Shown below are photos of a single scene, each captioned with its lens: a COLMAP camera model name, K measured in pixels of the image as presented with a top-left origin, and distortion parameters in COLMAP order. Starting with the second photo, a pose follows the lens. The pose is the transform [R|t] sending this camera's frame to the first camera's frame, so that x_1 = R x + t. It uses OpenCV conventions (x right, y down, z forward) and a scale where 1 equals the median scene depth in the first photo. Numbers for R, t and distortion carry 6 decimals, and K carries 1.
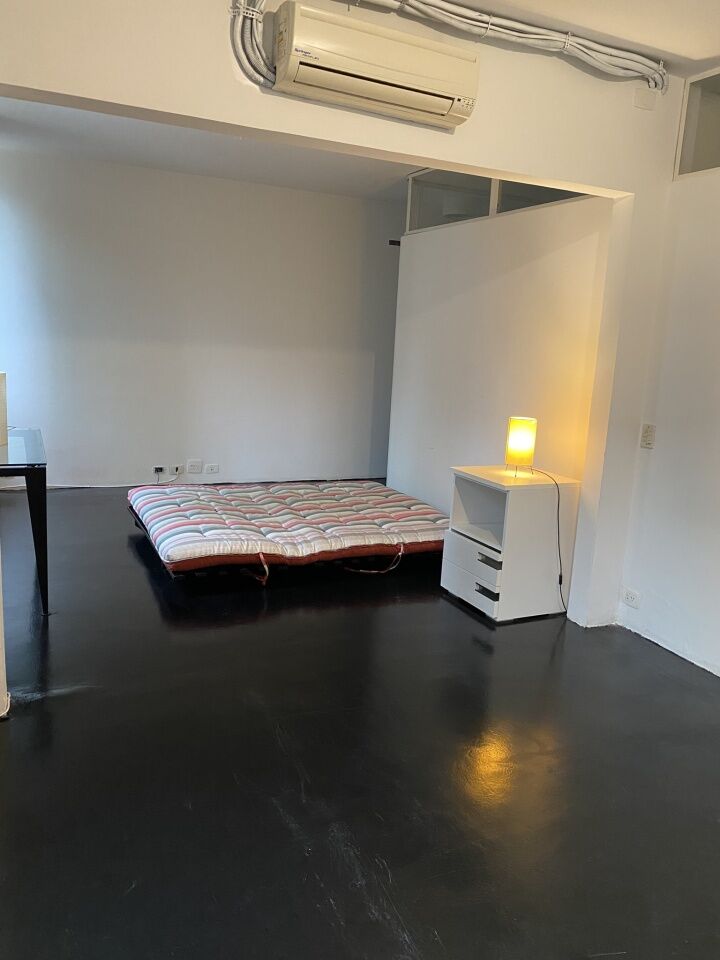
lens RADIAL K [[739.2, 0, 347.7], [0, 739.2, 480.3], [0, 0, 1]] dist [0.010847, -0.003424]
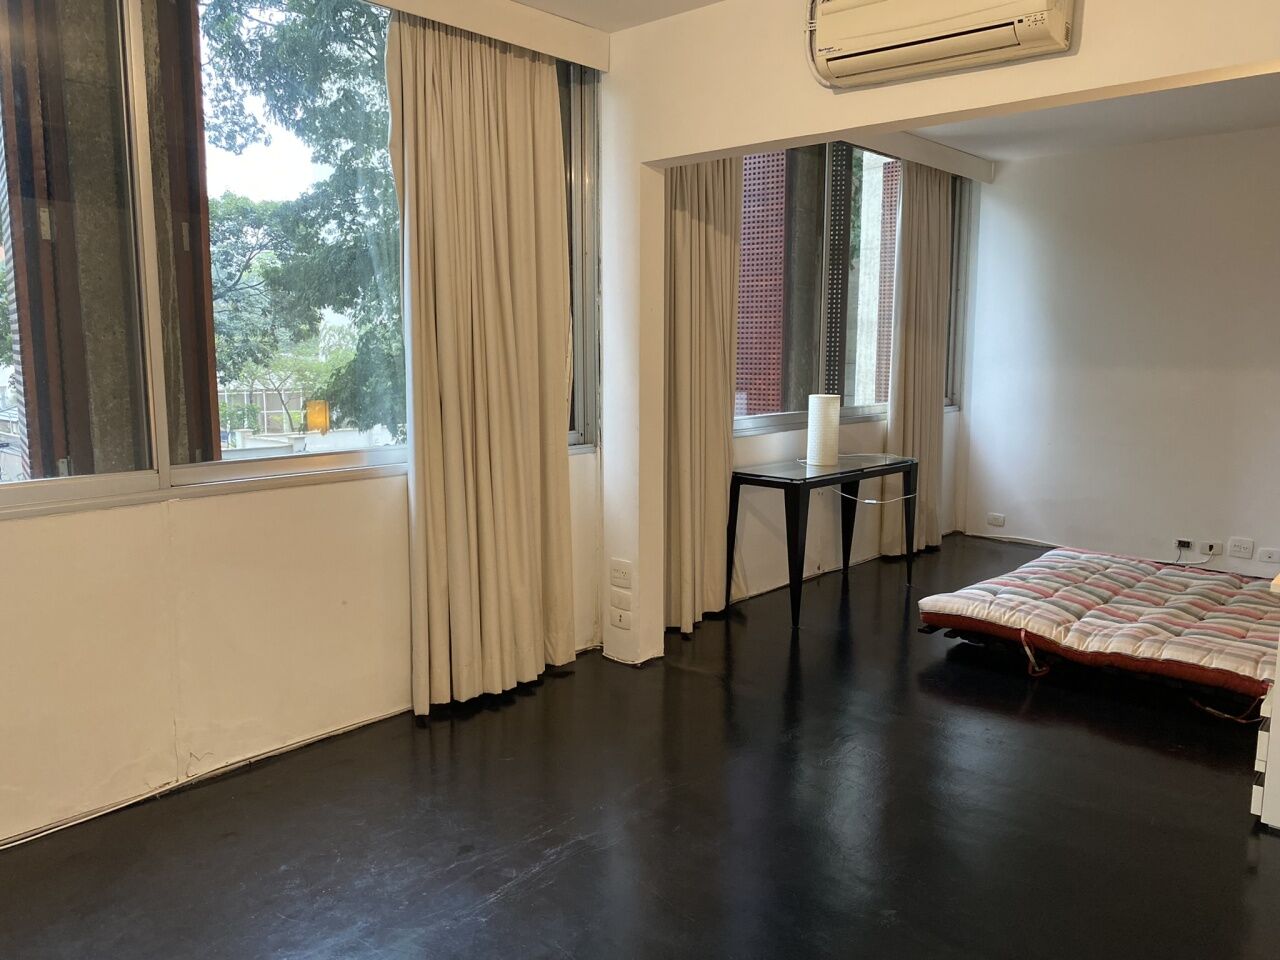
lens RADIAL K [[985.6, 0, 645.7], [0, 985.6, 493.7], [0, 0, 1]] dist [0.010847, -0.003424]
pose [[0.387799, 0.087898, -0.917543, 0.629478], [-0.163341, 0.986242, 0.025443, -0.002486], [0.907156, 0.140006, 0.396821, 0.211587]]
